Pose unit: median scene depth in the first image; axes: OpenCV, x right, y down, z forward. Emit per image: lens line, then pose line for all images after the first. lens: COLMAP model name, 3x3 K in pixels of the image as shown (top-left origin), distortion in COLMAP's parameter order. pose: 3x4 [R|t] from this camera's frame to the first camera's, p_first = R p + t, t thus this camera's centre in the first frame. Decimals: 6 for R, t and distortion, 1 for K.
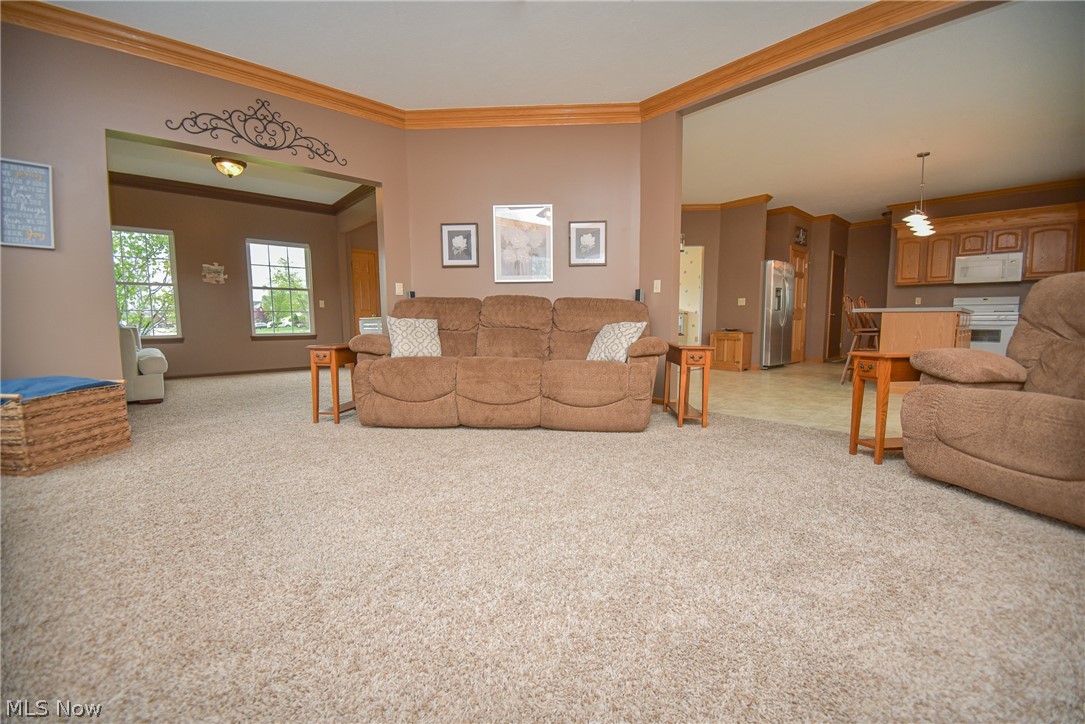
lens RADIAL K [[450.9, 0, 545.4], [0, 450.9, 364.0], [0, 0, 1]] dist [0.001494, -0.018431]
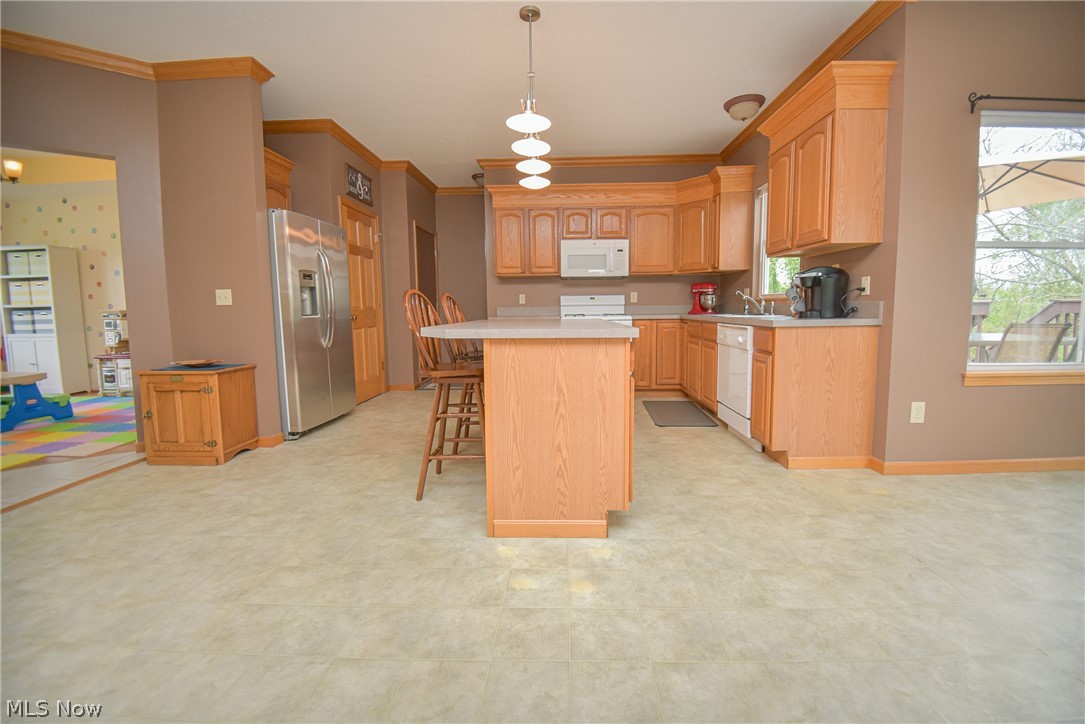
lens RADIAL K [[450.9, 0, 545.4], [0, 450.9, 364.0], [0, 0, 1]] dist [0.001494, -0.018431]
pose [[0.710816, -0.088338, 0.697809, 0.367825], [0.069224, 0.996052, 0.055579, -0.080207], [-0.699964, 0.008799, 0.714124, 0.488955]]
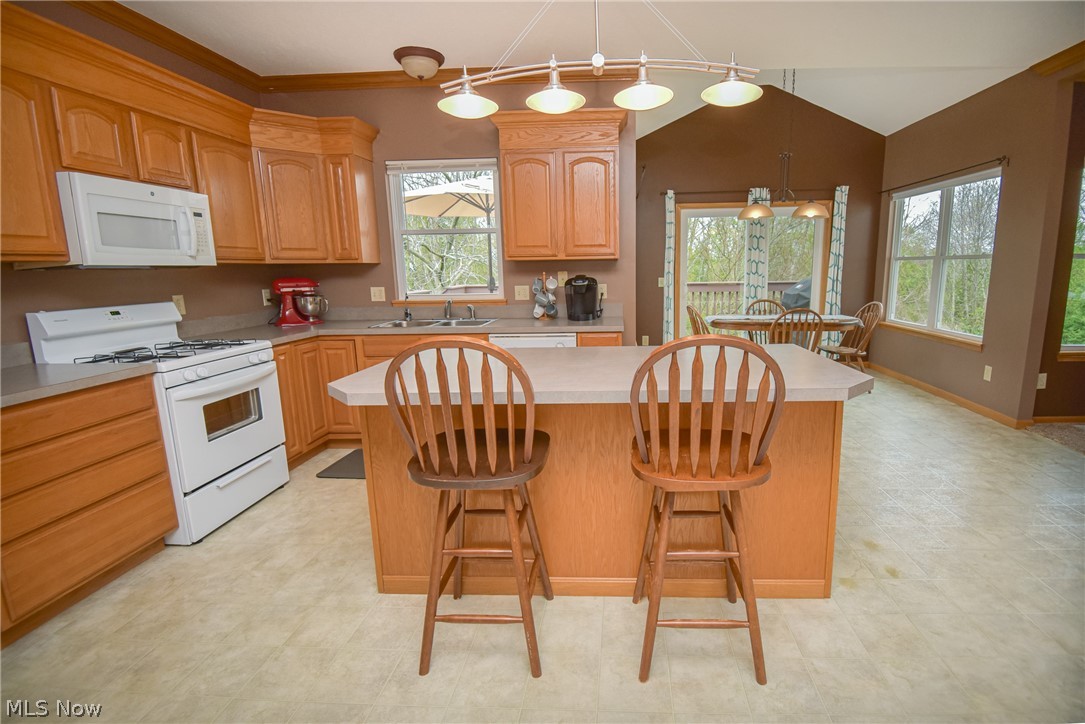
lens RADIAL K [[493.2, 0, 542.9], [0, 493.2, 359.6], [0, 0, 1]] dist [-0.000299, -0.000019]
pose [[-0.662644, -0.113528, 0.740280, 0.496451], [0.088941, 0.969520, 0.228298, -0.167374], [-0.743635, 0.217122, -0.632349, 0.996689]]
